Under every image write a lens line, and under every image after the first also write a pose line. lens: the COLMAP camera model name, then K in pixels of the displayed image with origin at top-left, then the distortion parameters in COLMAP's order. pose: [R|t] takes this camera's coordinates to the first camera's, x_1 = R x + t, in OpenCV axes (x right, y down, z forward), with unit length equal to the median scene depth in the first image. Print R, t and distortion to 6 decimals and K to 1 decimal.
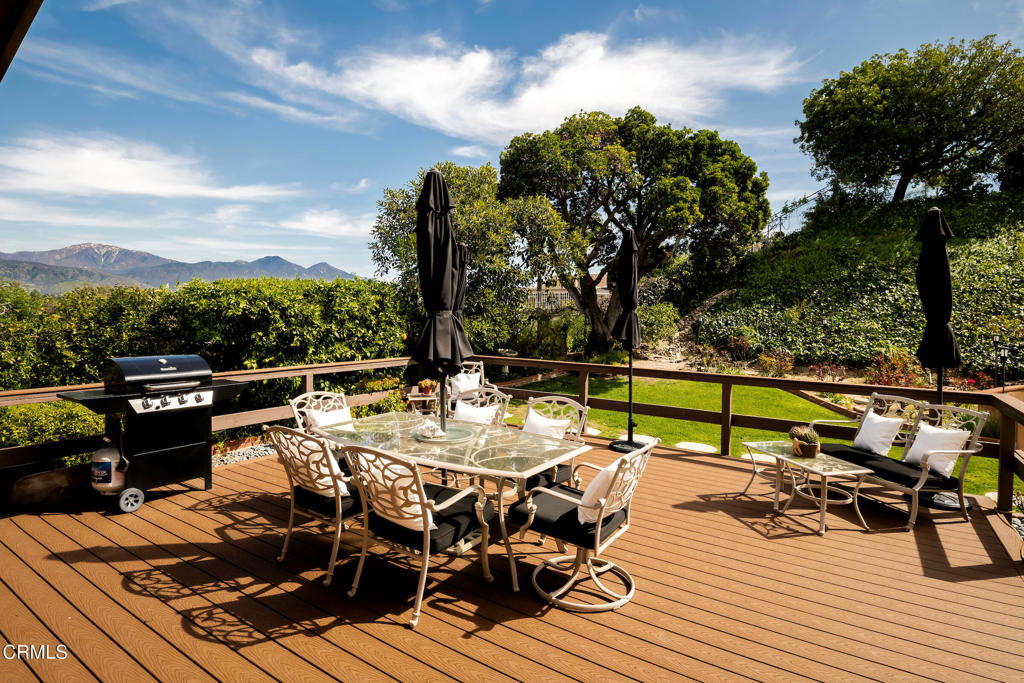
lens RADIAL K [[532.1, 0, 490.9], [0, 532.1, 334.8], [0, 0, 1]] dist [-0.033164, -0.001337]
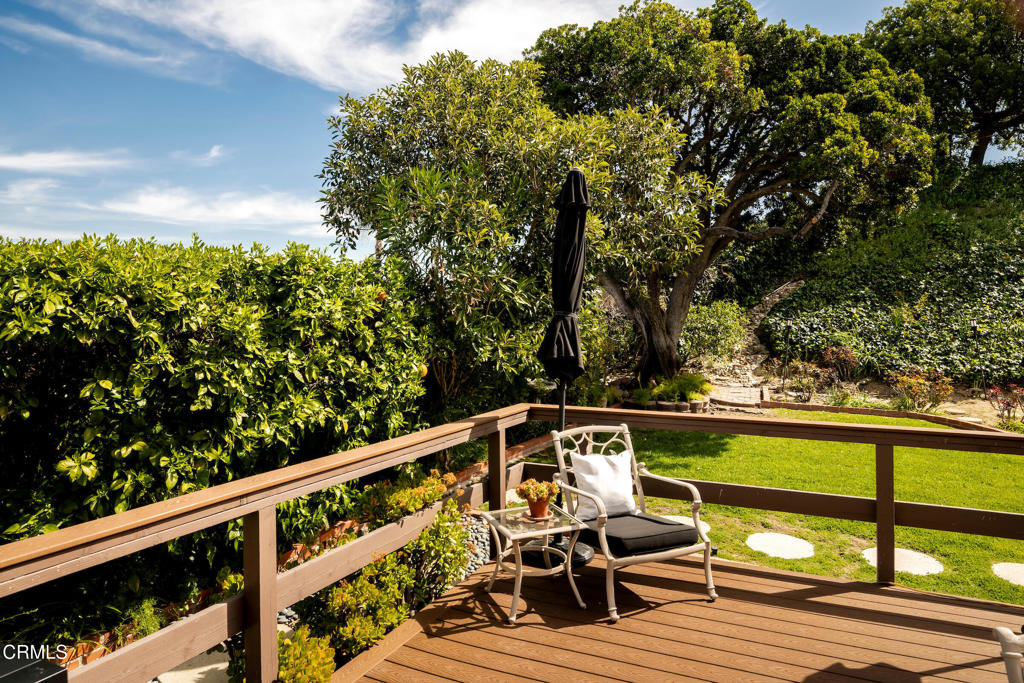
lens RADIAL K [[663.1, 0, 517.7], [0, 663.1, 333.4], [0, 0, 1]] dist [-0.011094, 0.000382]
pose [[0.979635, -0.019210, 0.199866, -0.208402], [0.022466, 0.999649, -0.014035, -0.020727], [-0.199526, 0.018239, 0.979723, 0.414495]]
